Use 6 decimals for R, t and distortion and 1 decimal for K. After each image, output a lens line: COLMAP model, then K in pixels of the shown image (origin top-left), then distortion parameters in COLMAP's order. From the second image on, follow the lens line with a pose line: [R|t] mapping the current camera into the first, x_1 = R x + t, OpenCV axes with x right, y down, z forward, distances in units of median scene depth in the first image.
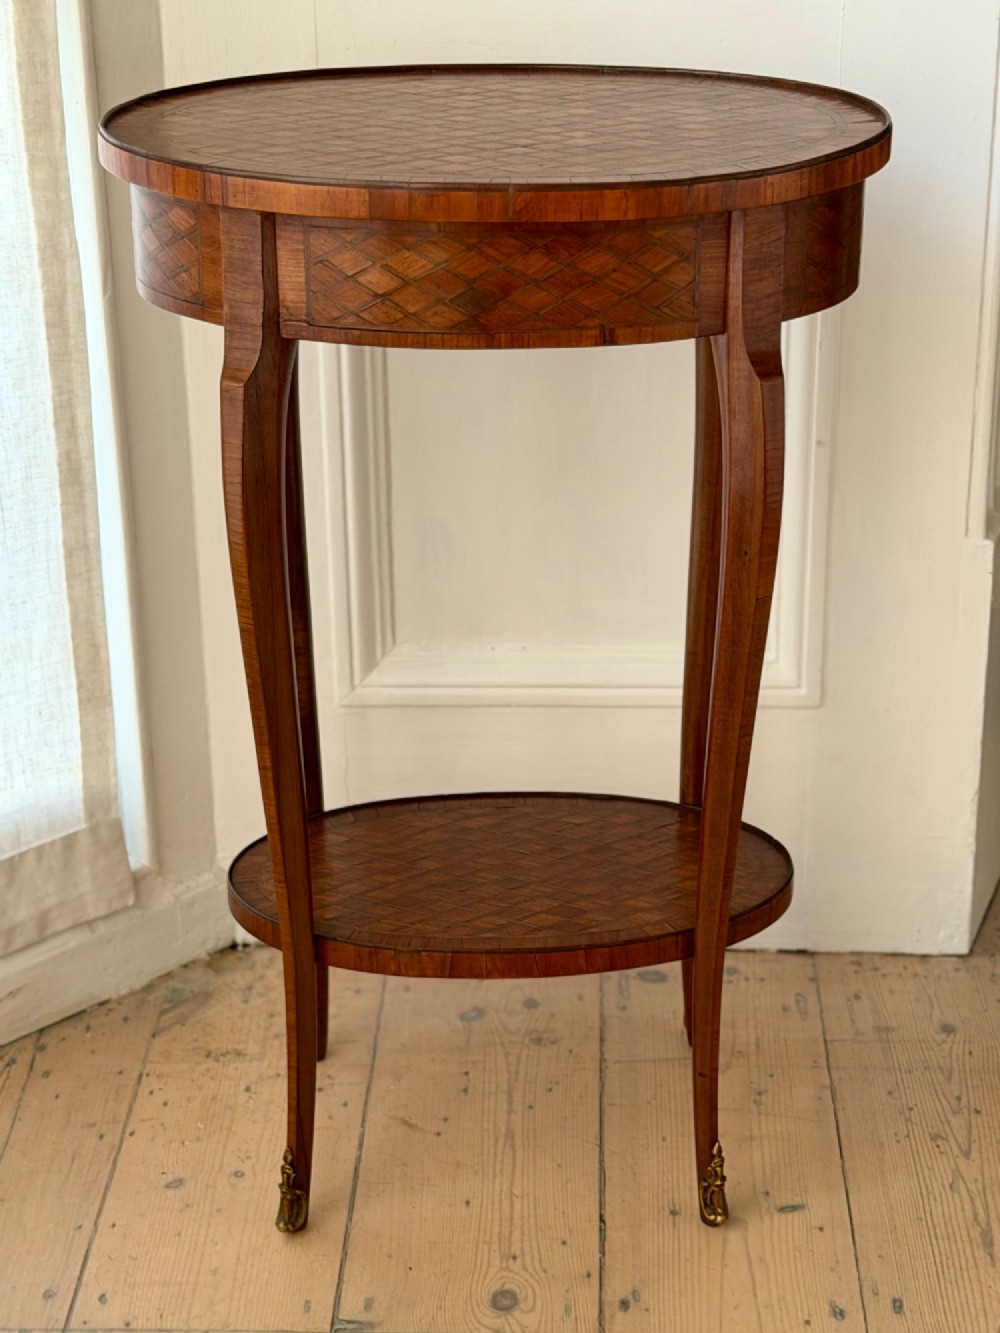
lens RADIAL K [[2717.6, 0, 511.9], [0, 2717.6, 669.1], [0, 0, 1]] dist [0.143920, -0.015150]
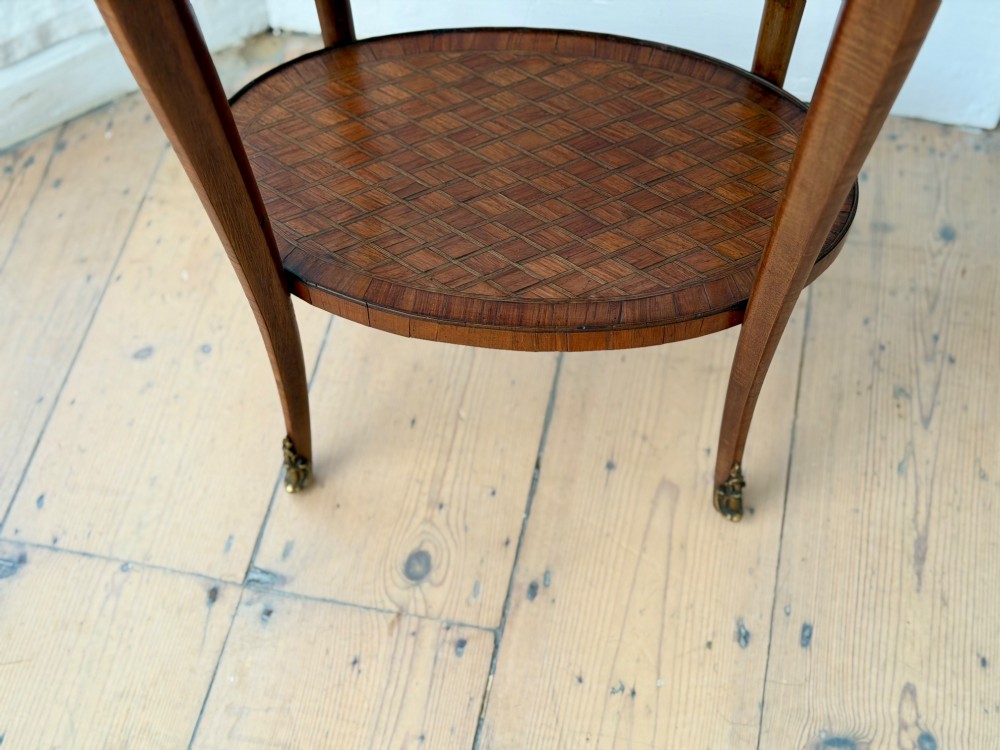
lens RADIAL K [[1427.7, 0, 507.4], [0, 1427.7, 376.2], [0, 0, 1]] dist [0.160821, -0.307904]
pose [[0.984988, 0.140230, -0.100671, 0.073293], [-0.058563, 0.820047, 0.569292, -0.131362], [0.162387, -0.554850, 0.815949, 0.606411]]
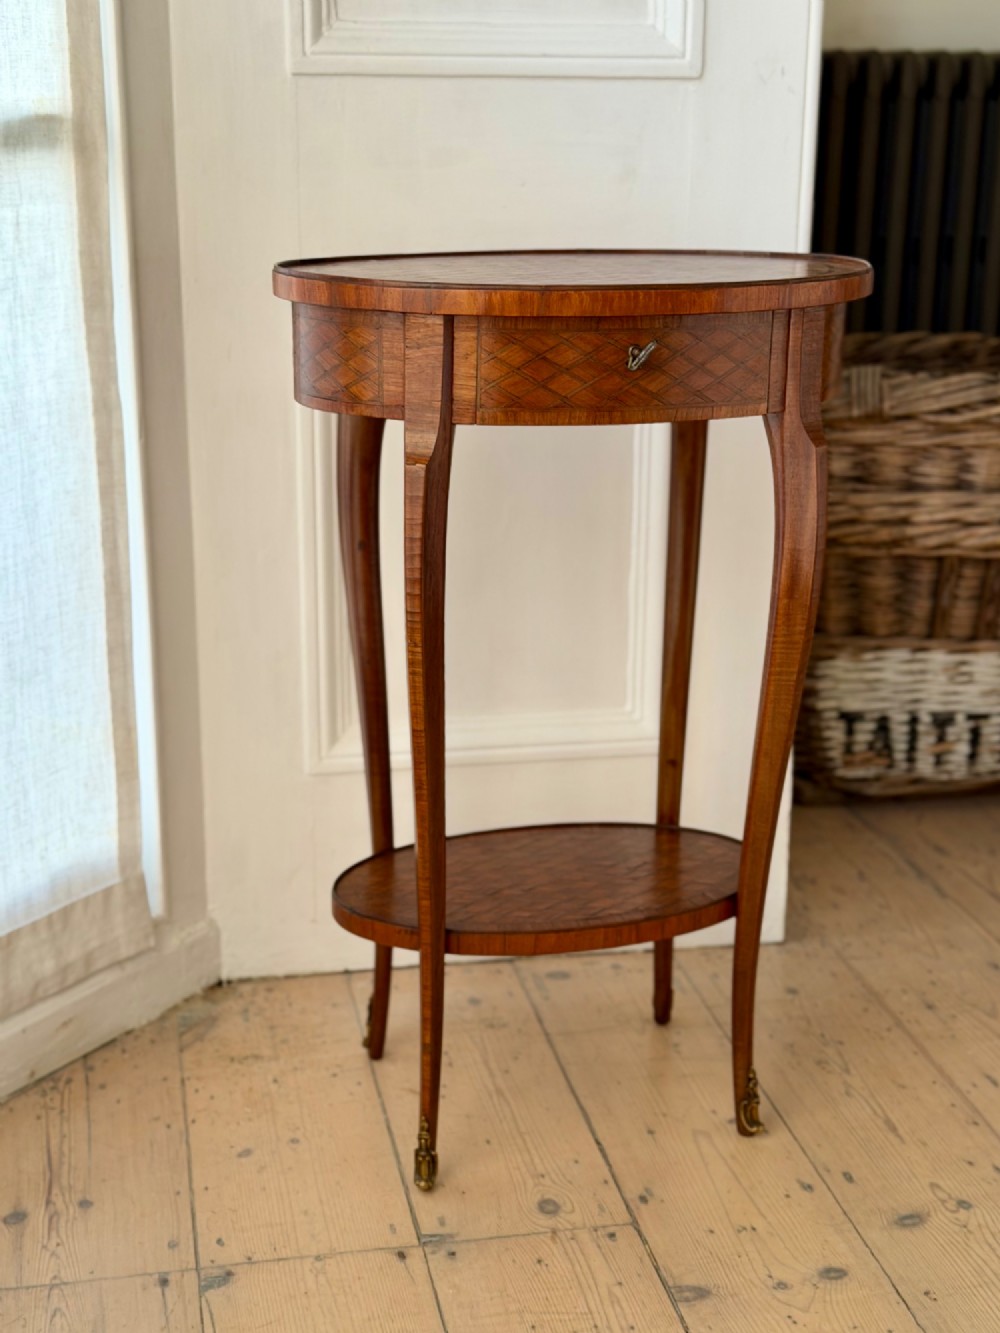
lens RADIAL K [[1985.4, 0, 495.0], [0, 1985.4, 669.1], [0, 0, 1]] dist [0.151727, -0.114181]
pose [[0.973612, -0.047234, 0.223268, -0.215403], [0.075857, 0.989699, -0.121416, 0.098132], [-0.215233, 0.135149, 0.967166, 0.097249]]
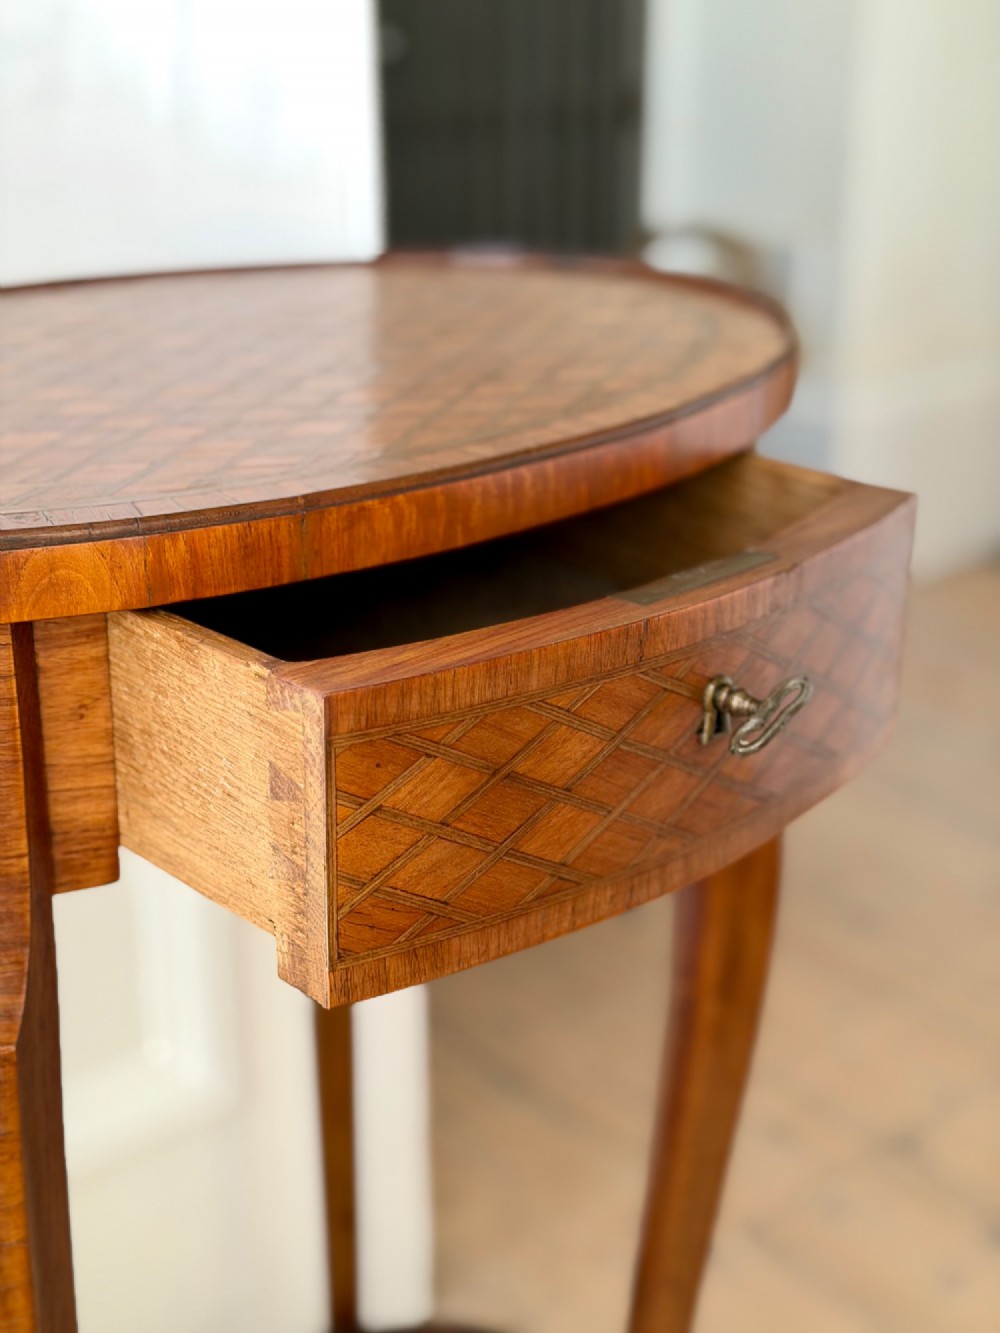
lens RADIAL K [[1903.1, 0, 500.0], [0, 1903.1, 666.5], [0, 0, 1]] dist [0.160821, -0.307904]
pose [[0.736180, -0.241735, 0.632142, -0.164946], [0.266734, 0.962067, 0.057267, -0.130881], [-0.622007, 0.126455, 0.772733, 0.617332]]
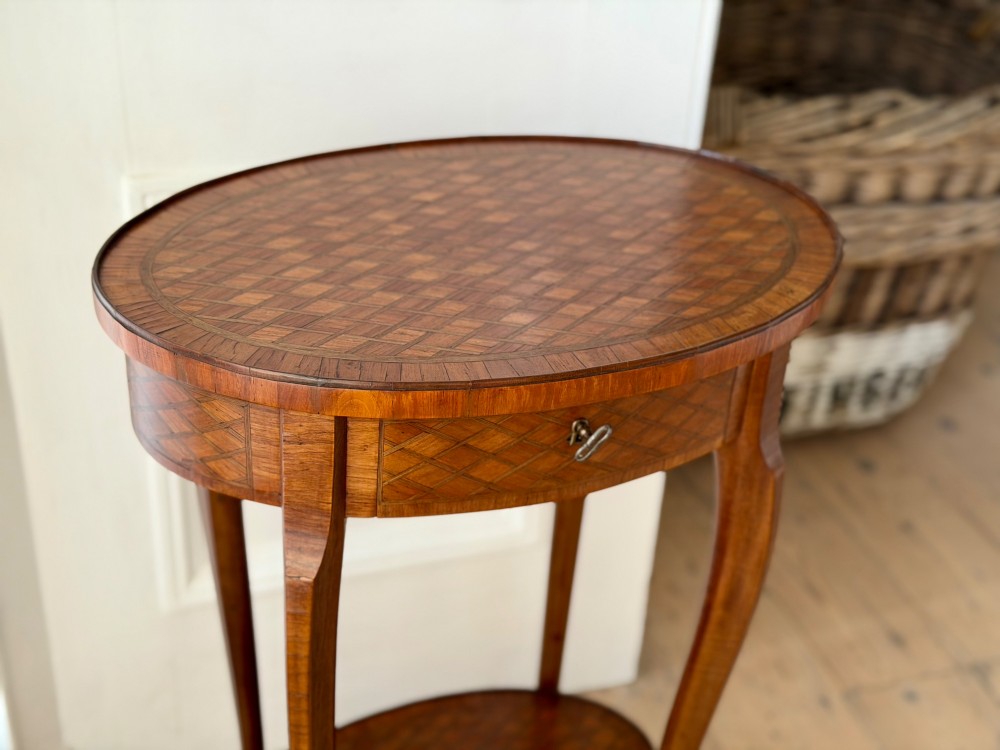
lens RADIAL K [[1427.7, 0, 507.4], [0, 1427.7, 376.2], [0, 0, 1]] dist [0.160821, -0.307904]
pose [[0.930351, -0.140611, 0.338639, -0.146181], [0.081053, 0.979567, 0.184060, -0.224005], [-0.357600, -0.143792, 0.922738, 0.441521]]
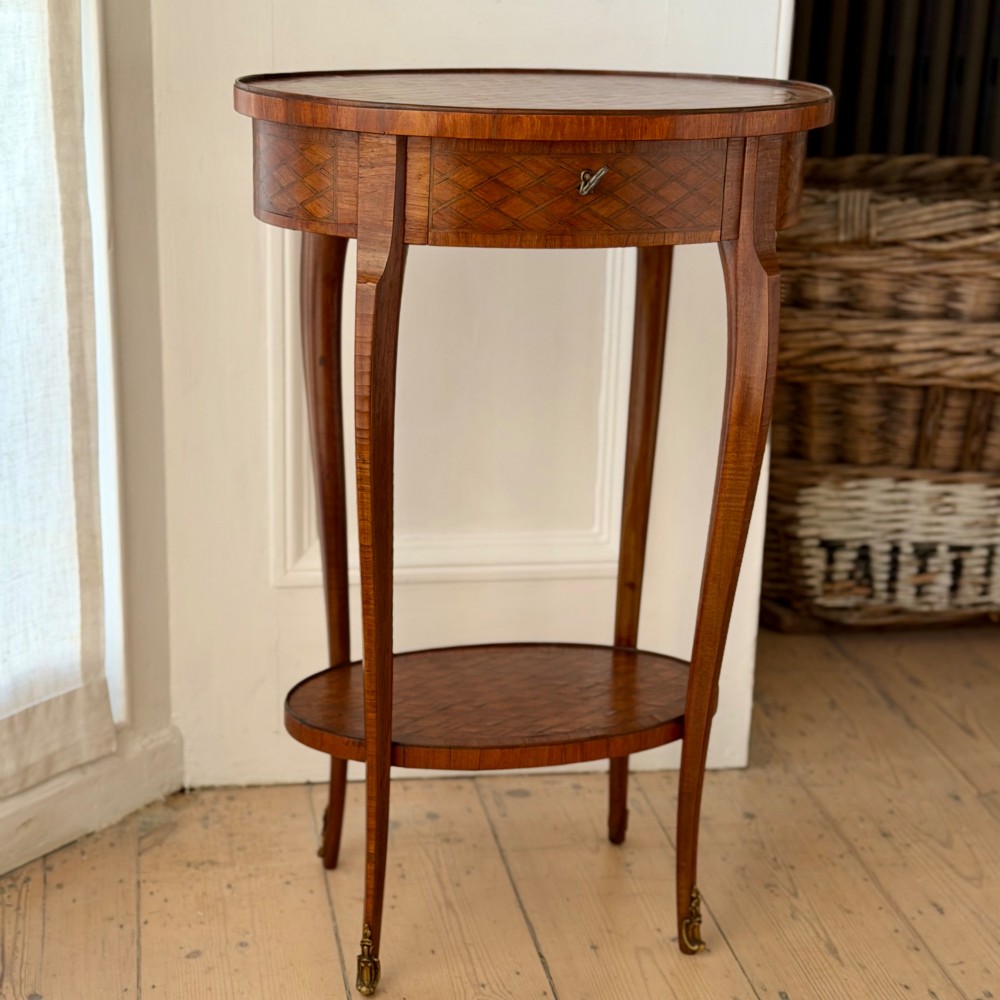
lens RADIAL K [[2056.4, 0, 480.0], [0, 2056.4, 550.5], [0, 0, 1]] dist [0.154096, -0.146654]
pose [[0.979568, -0.026401, 0.199372, -0.188899], [0.045528, 0.994720, -0.091970, 0.104803], [-0.195891, 0.099168, 0.975599, 0.048784]]
